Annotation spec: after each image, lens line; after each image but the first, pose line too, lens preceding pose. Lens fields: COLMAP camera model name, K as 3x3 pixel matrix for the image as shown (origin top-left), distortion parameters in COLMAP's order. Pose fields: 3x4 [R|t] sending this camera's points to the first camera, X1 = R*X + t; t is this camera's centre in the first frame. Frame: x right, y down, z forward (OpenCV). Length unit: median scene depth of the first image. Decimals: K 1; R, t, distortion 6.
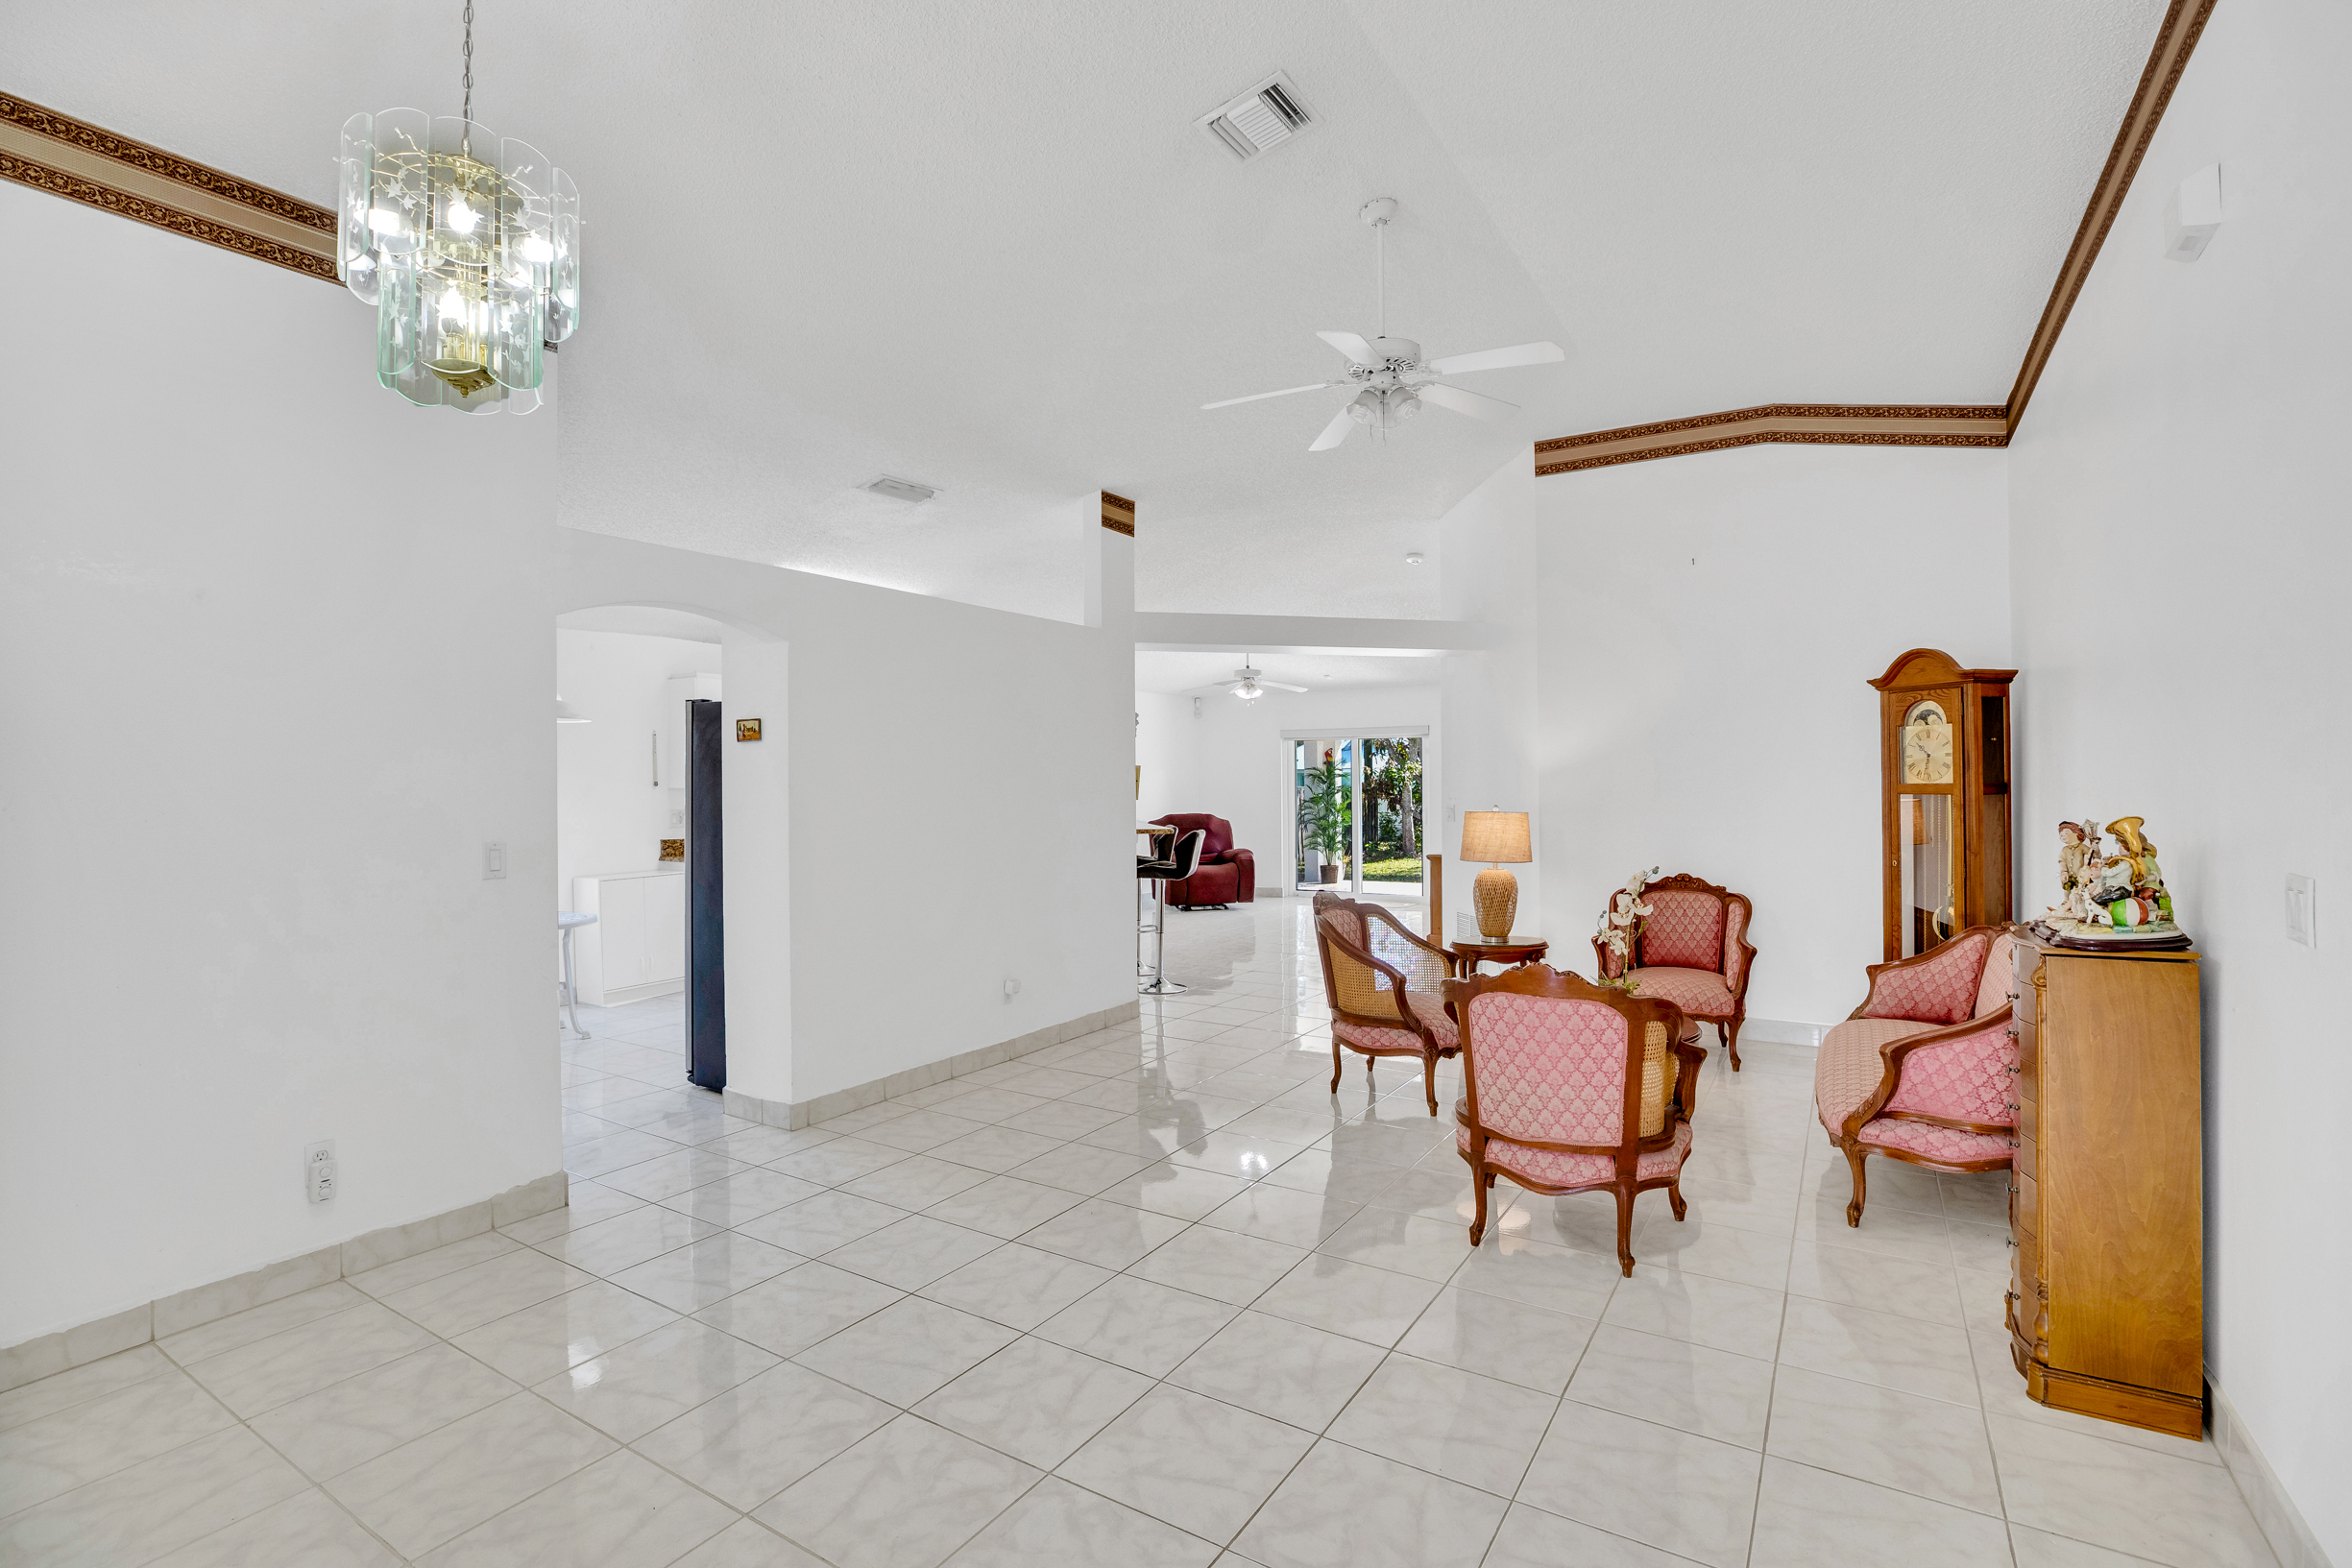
lens RADIAL K [[1080.1, 0, 1191.1], [0, 1080.1, 774.2], [0, 0, 1]] dist [-0.038173, 0.009606]
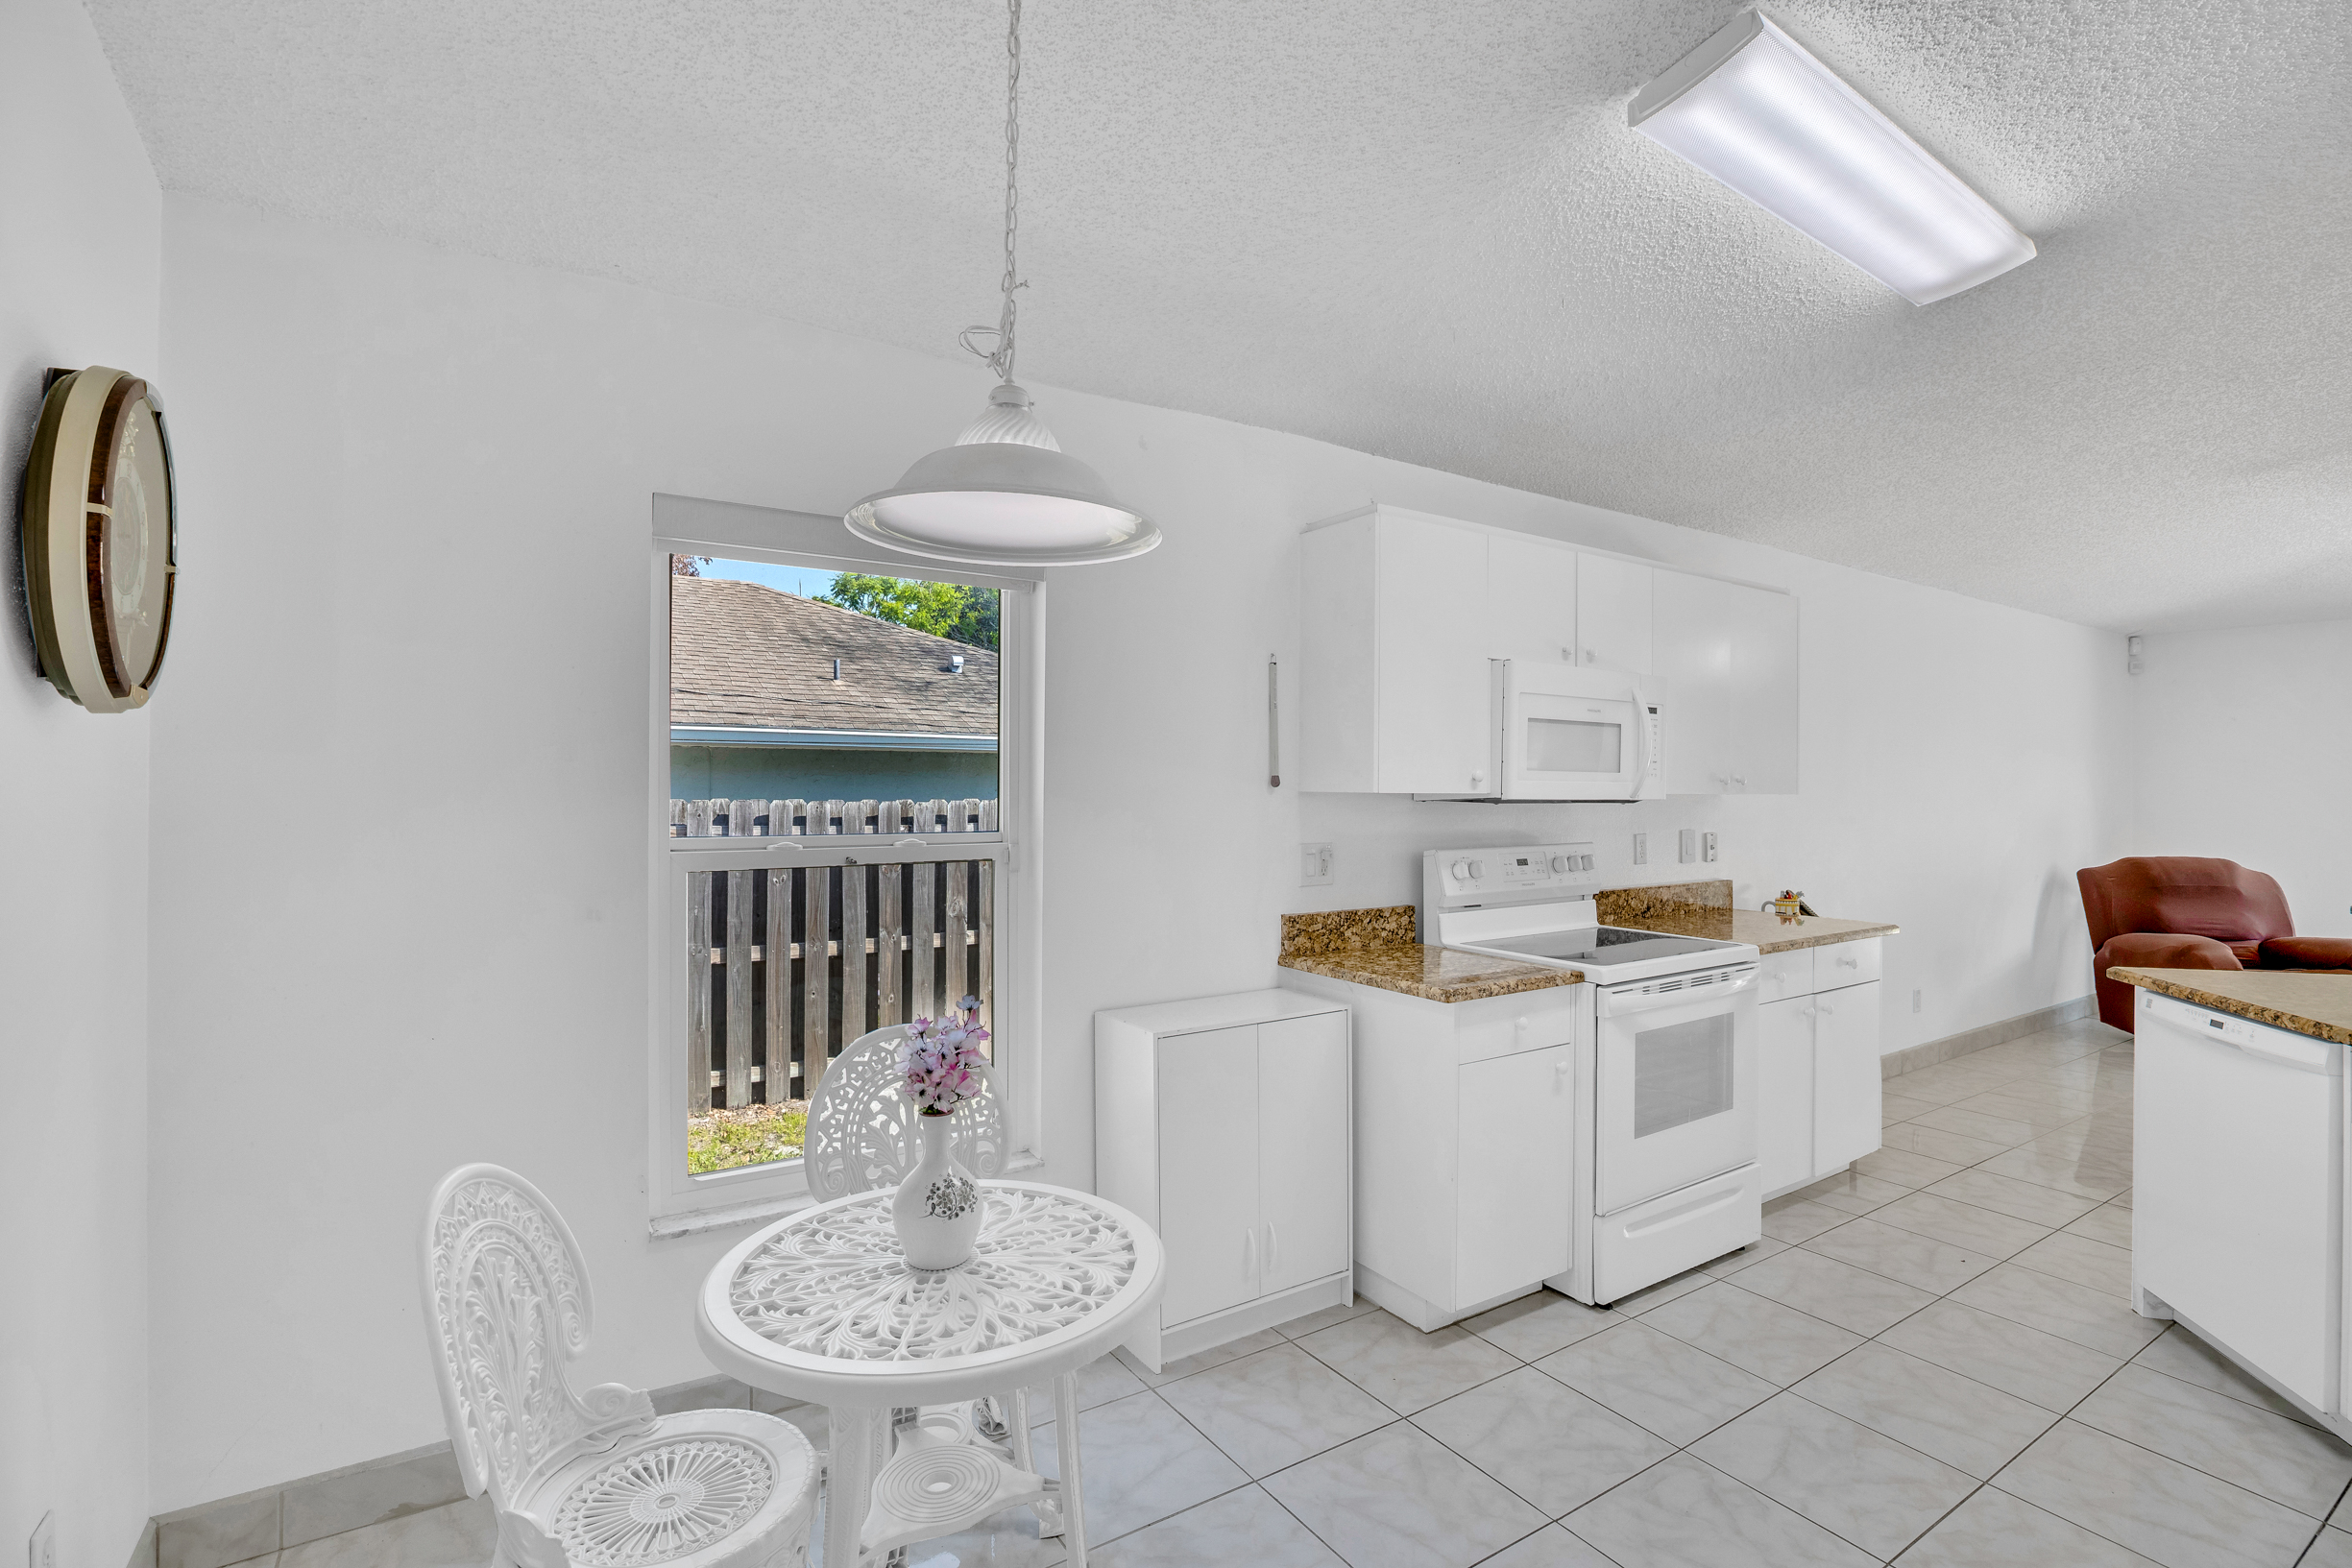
lens RADIAL K [[1080.1, 0, 1185.2], [0, 1080.1, 769.7], [0, 0, 1]] dist [-0.038173, 0.009606]
pose [[0.901454, 0.009594, -0.432769, -0.456744], [-0.012847, 0.999907, -0.004593, 0.008593], [0.432684, 0.009700, 0.901493, 0.791010]]
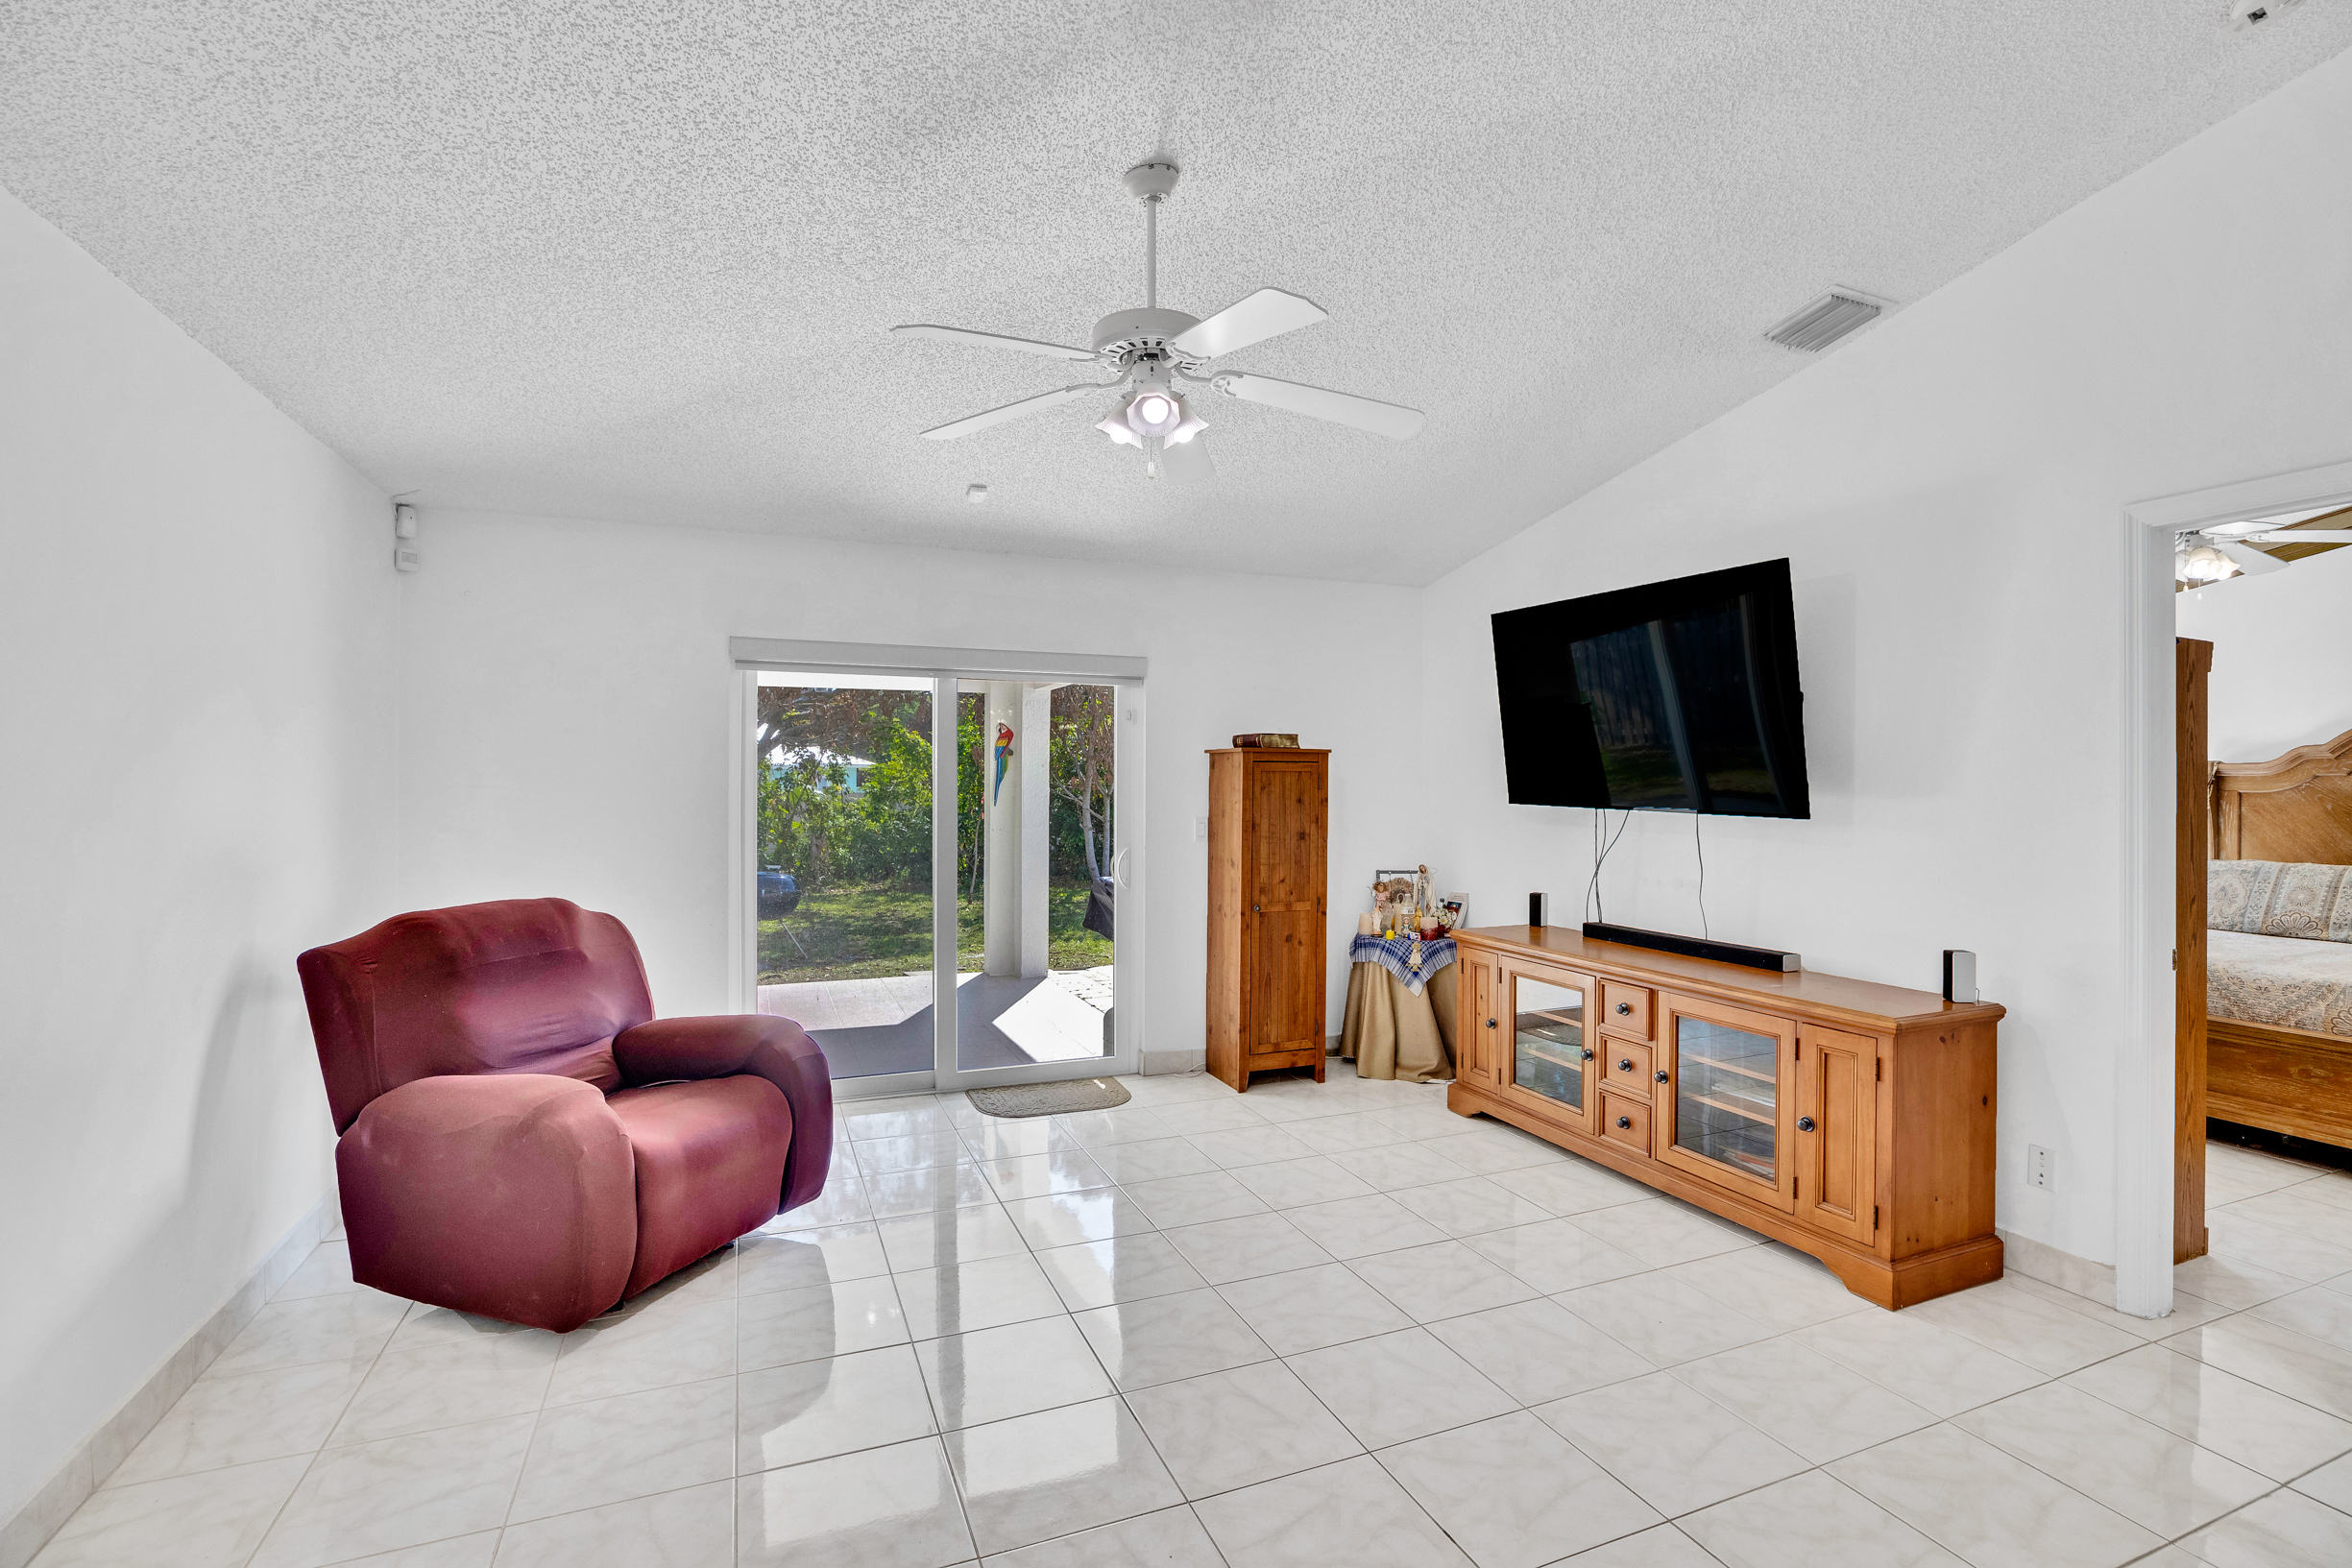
lens RADIAL K [[1080.1, 0, 1185.0], [0, 1080.1, 776.7], [0, 0, 1]] dist [-0.038173, 0.009606]
pose [[0.583551, 0.012565, 0.811979, -0.252387], [-0.010856, 0.999912, -0.007671, 0.011392], [-0.812004, -0.004338, 0.583636, 1.565200]]
